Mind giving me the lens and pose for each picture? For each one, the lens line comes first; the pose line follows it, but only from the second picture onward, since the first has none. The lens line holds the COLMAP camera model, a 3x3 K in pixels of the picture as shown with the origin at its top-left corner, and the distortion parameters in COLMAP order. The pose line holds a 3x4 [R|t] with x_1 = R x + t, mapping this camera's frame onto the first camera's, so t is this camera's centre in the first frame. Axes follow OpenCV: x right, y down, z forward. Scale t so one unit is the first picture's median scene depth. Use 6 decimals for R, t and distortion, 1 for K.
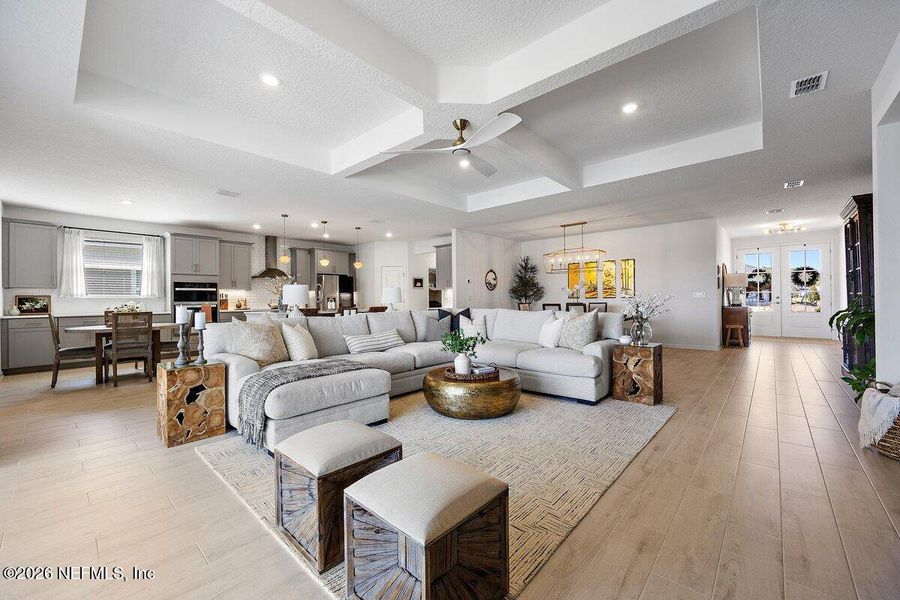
lens RADIAL K [[347.2, 0, 453.3], [0, 347.2, 299.7], [0, 0, 1]] dist [0.000022, 0.000028]
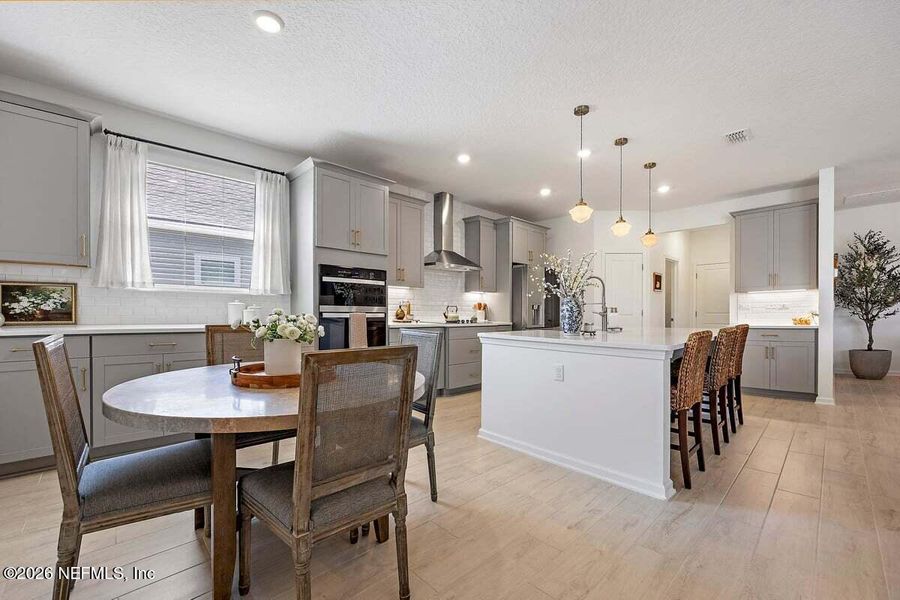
lens RADIAL K [[375.0, 0, 451.6], [0, 375.0, 314.3], [0, 0, 1]] dist [0.049331, -0.000146]
pose [[0.994751, 0.028678, -0.098221, -0.552260], [-0.027731, 0.999555, 0.010992, 0.008193], [0.098493, -0.008211, 0.995104, 0.478196]]
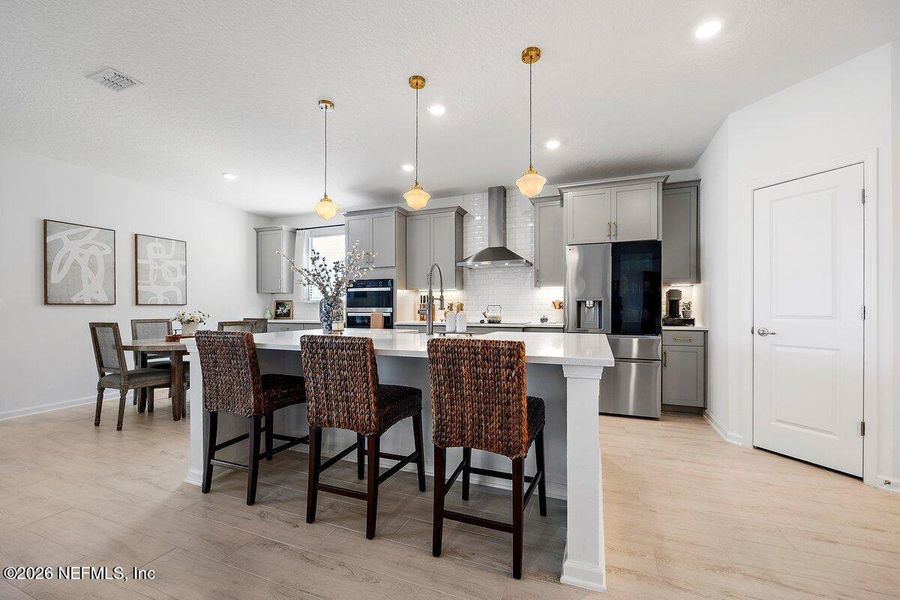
lens RADIAL K [[358.0, 0, 455.6], [0, 358.0, 306.8], [0, 0, 1]] dist [0.001760, 0.000109]
pose [[0.331095, 0.011102, -0.943532, -0.018335], [-0.000913, 0.999934, 0.011446, -0.003869], [0.943597, -0.002929, 0.331083, 0.929738]]
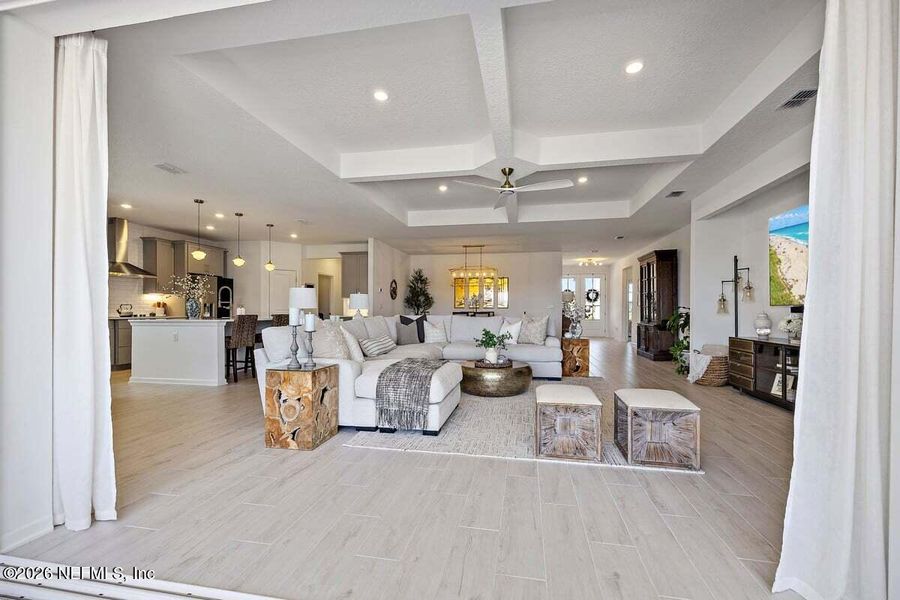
lens RADIAL K [[358.0, 0, 455.6], [0, 358.0, 306.8], [0, 0, 1]] dist [0.001760, 0.000109]
pose [[0.859996, 0.014910, 0.510083, -0.366043], [-0.008906, 0.999859, -0.014210, 0.011724], [-0.510223, 0.007677, 0.860008, -0.027270]]
